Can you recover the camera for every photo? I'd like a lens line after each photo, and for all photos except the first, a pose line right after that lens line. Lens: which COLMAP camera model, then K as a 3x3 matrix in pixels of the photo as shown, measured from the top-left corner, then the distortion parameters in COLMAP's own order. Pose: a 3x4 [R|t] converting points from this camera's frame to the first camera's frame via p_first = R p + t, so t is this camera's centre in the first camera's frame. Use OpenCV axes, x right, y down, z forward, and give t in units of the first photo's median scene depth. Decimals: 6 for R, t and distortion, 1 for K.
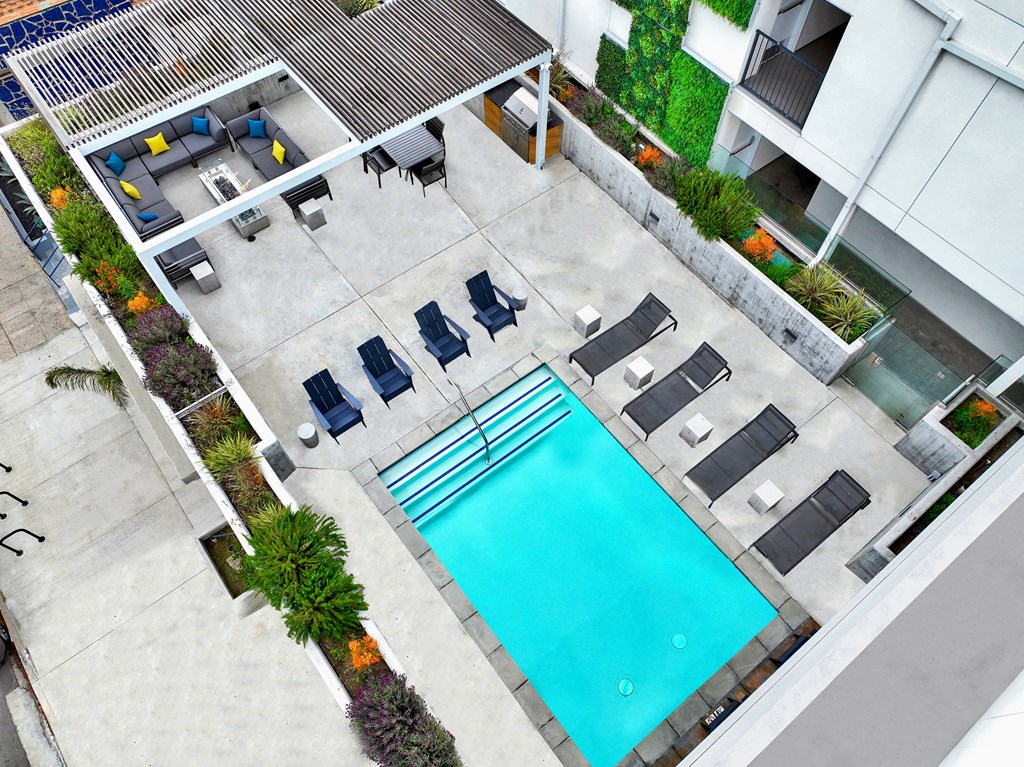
lens RADIAL K [[730.4, 0, 515.6], [0, 730.4, 378.3], [0, 0, 1]] dist [-0.003921, 0.021013]
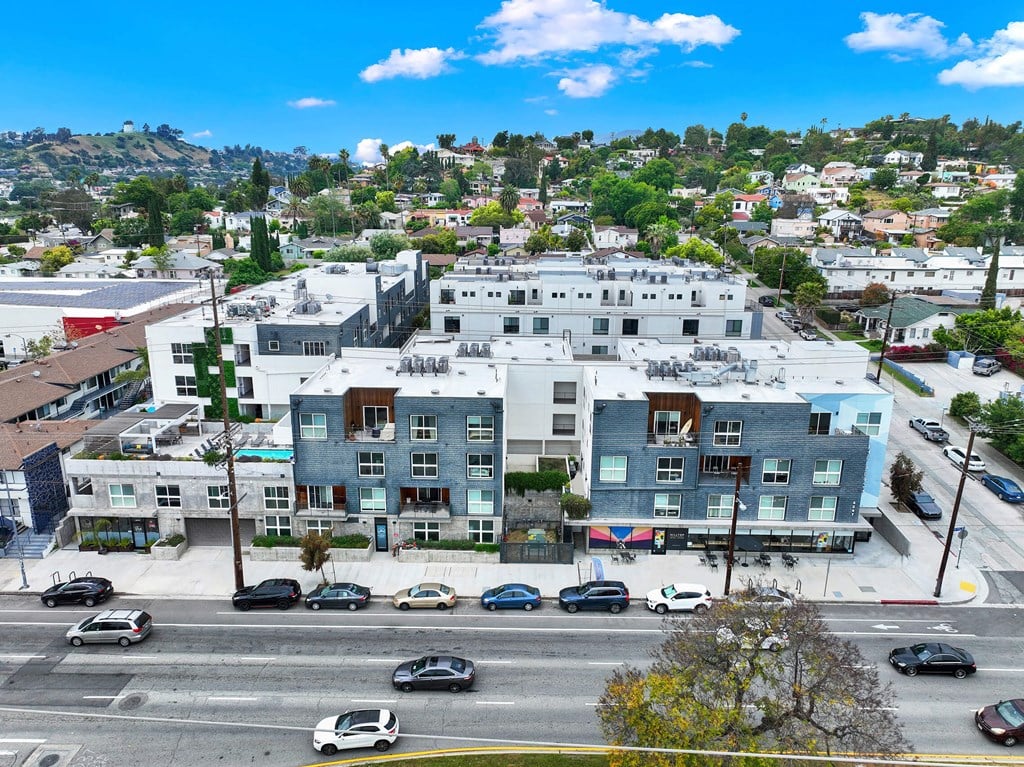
lens RADIAL K [[730.4, 0, 515.6], [0, 730.4, 378.3], [0, 0, 1]] dist [-0.003921, 0.021013]
pose [[0.637995, -0.208740, 0.741209, -2.229568], [0.666905, 0.630996, -0.396336, 2.845998], [-0.384968, 0.747176, 0.541782, -2.651206]]
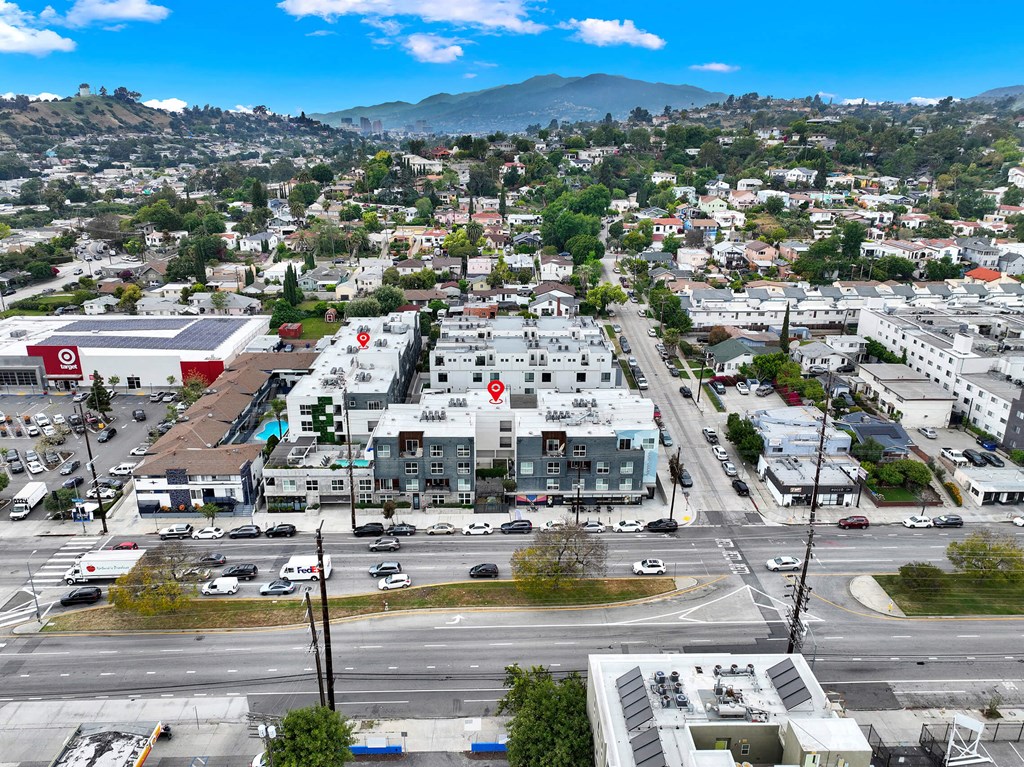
lens RADIAL K [[730.4, 0, 515.6], [0, 730.4, 378.3], [0, 0, 1]] dist [-0.003921, 0.021013]
pose [[0.601169, -0.263375, 0.754473, -5.421469], [0.692925, 0.642093, -0.327982, 4.022781], [-0.398060, 0.719966, 0.568505, -6.047534]]
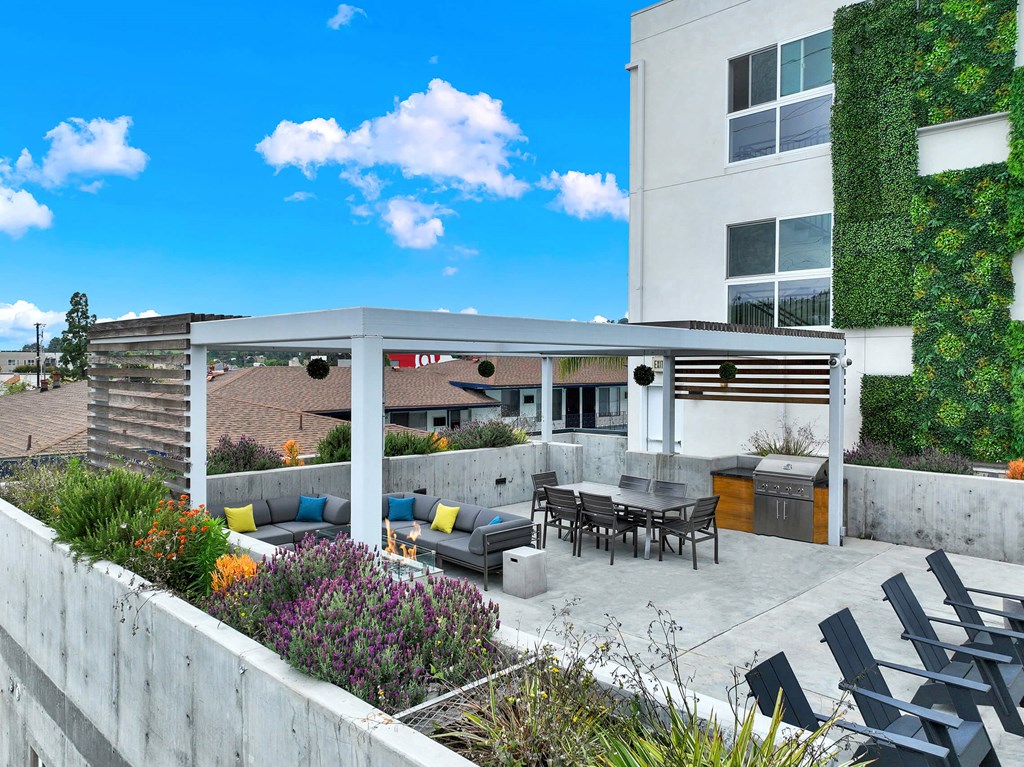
lens RADIAL K [[730.4, 0, 515.6], [0, 730.4, 378.3], [0, 0, 1]] dist [-0.003921, 0.021013]
pose [[0.991235, -0.005812, 0.131982, -0.404525], [0.116285, 0.512497, -0.850779, 0.188211], [-0.062696, 0.858669, 0.508681, 0.680978]]
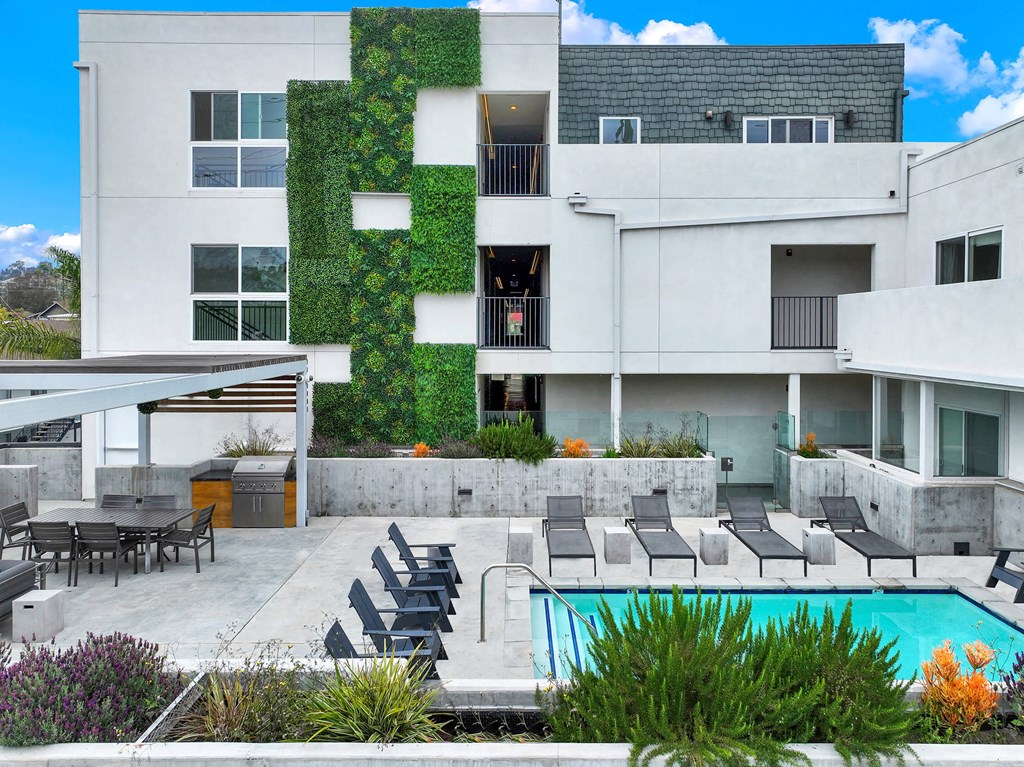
lens RADIAL K [[743.7, 0, 510.9], [0, 743.7, 340.4], [0, 0, 1]] dist [0.001894, 0.008925]
pose [[0.617012, -0.015855, 0.786794, -0.564005], [0.683380, 0.506583, -0.525705, 0.236432], [-0.390242, 0.862045, 0.323403, 0.572085]]
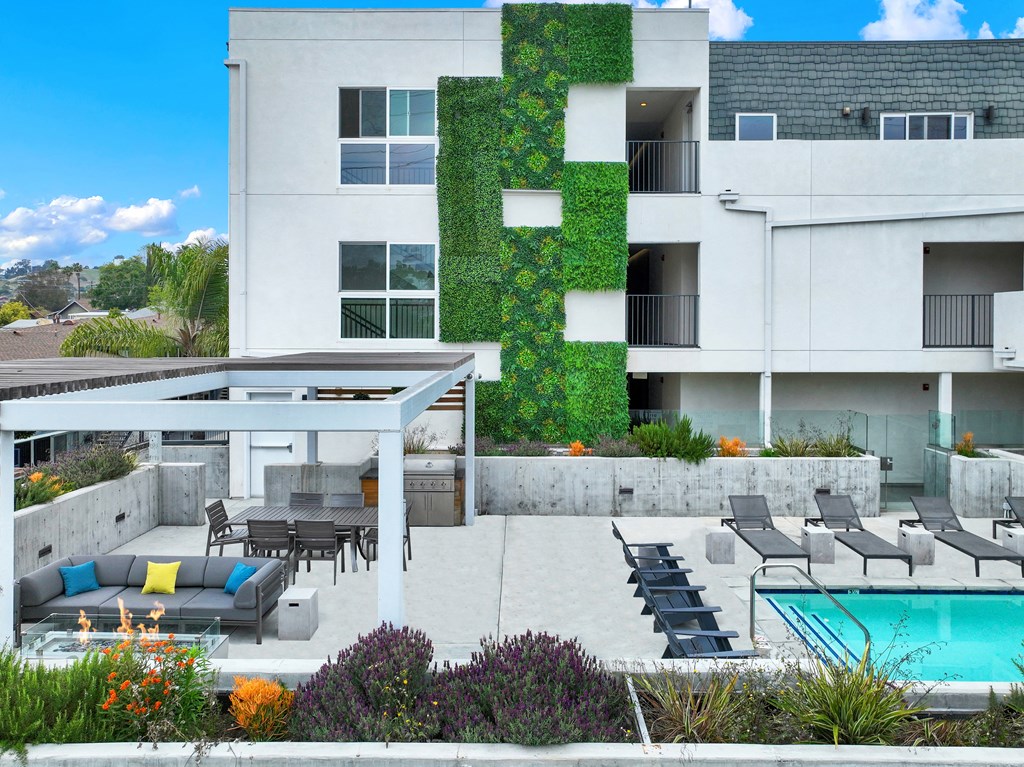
lens RADIAL K [[743.7, 0, 510.9], [0, 743.7, 340.4], [0, 0, 1]] dist [0.001894, 0.008925]
pose [[0.621054, -0.014896, 0.783626, -0.693850], [0.680227, 0.506906, -0.529470, 0.084798], [-0.389338, 0.861873, 0.324949, 0.663021]]
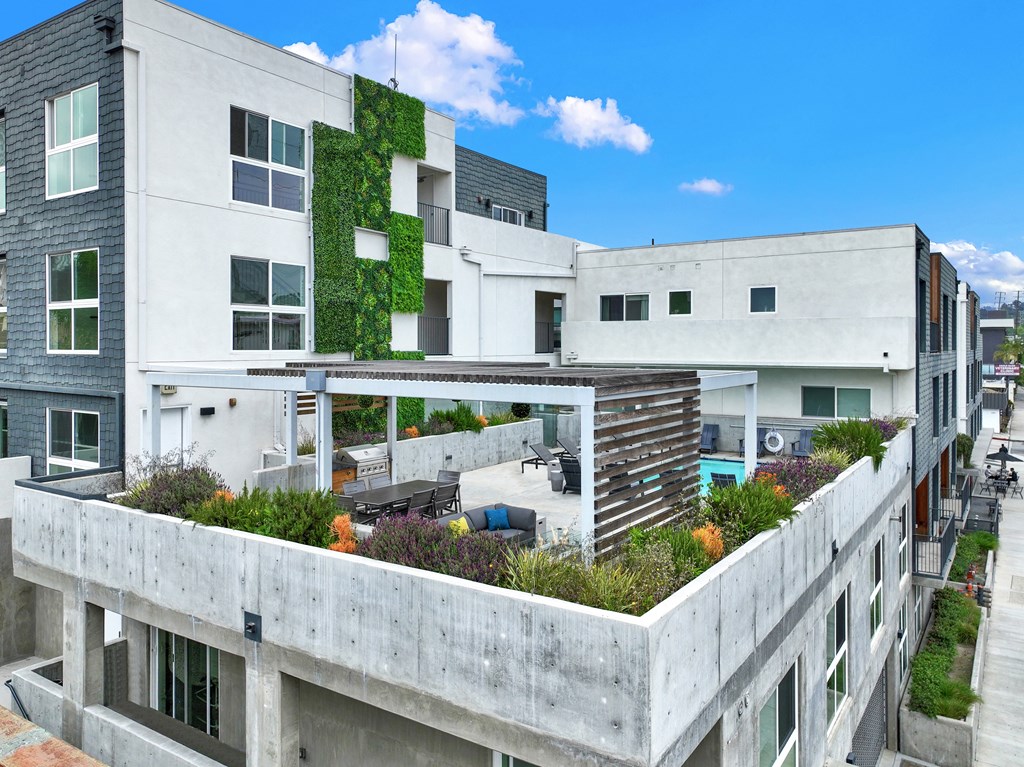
lens RADIAL K [[744.8, 0, 512.8], [0, 744.8, 351.7], [0, 0, 1]] dist [-0.000468, 0.000181]
pose [[-0.306856, -0.014788, 0.951641, -1.200300], [0.823684, 0.496833, 0.273317, -0.642672], [-0.476849, 0.867720, -0.140276, 1.082180]]
